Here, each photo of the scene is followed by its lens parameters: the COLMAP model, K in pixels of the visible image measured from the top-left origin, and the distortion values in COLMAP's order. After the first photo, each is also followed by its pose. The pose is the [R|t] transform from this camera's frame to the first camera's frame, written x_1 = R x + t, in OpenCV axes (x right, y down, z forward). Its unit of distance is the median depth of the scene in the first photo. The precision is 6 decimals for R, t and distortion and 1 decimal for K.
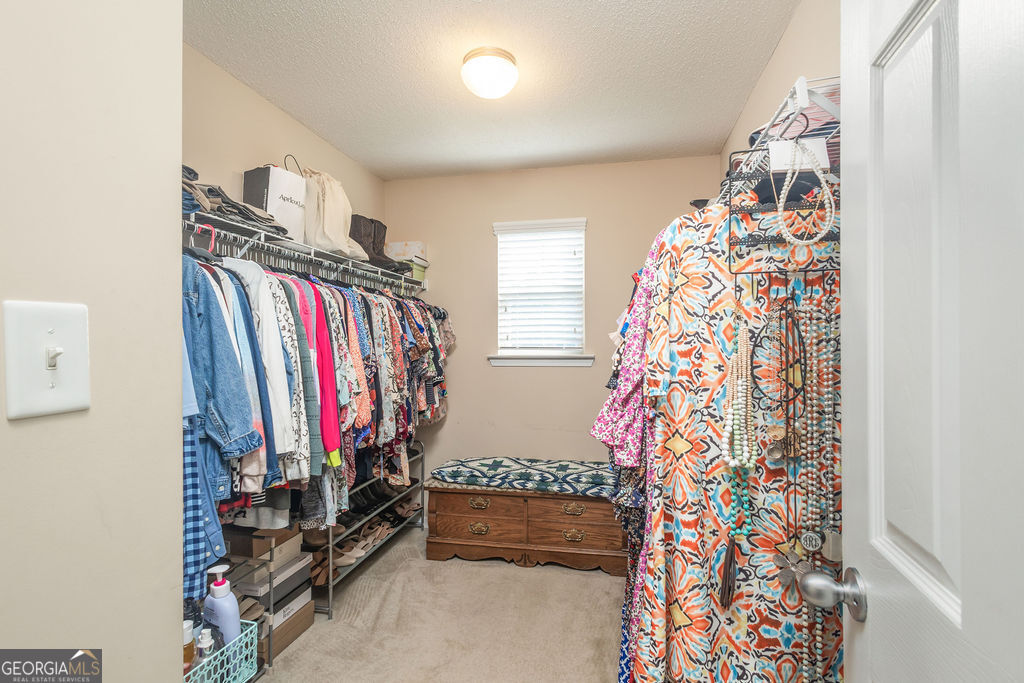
lens RADIAL K [[480.5, 0, 513.2], [0, 480.5, 344.9], [0, 0, 1]] dist [0.002198, 0.000813]
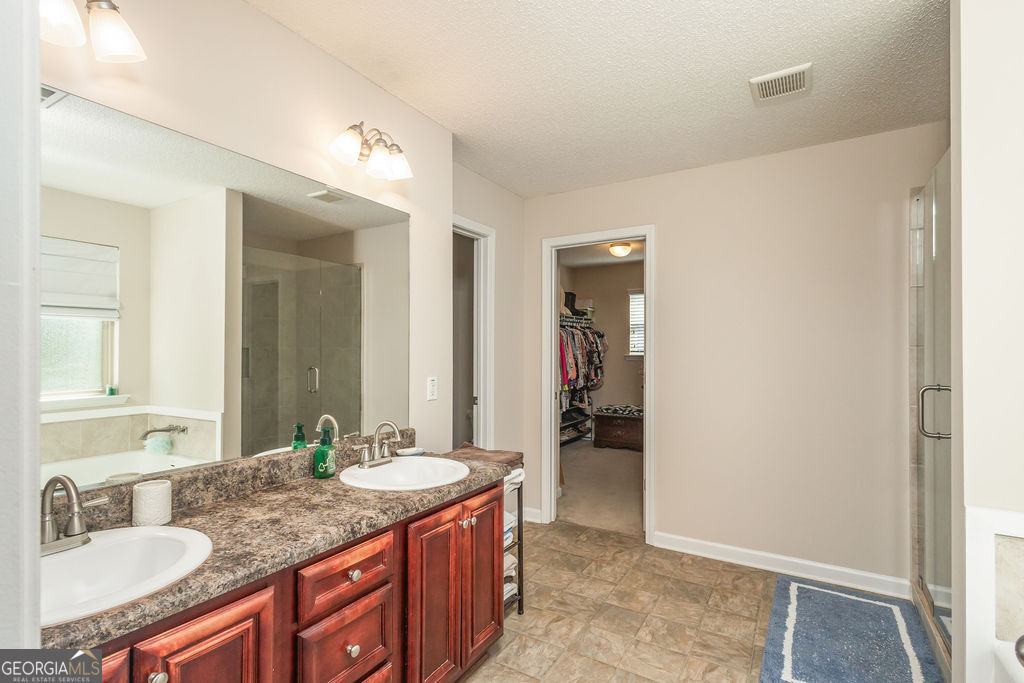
lens RADIAL K [[480.5, 0, 513.2], [0, 480.5, 344.9], [0, 0, 1]] dist [0.002198, 0.000813]
pose [[0.948208, 0.003682, -0.317628, 0.174504], [-0.005376, 0.999976, -0.004458, -0.011274], [0.317604, 0.005935, 0.948205, -1.275762]]
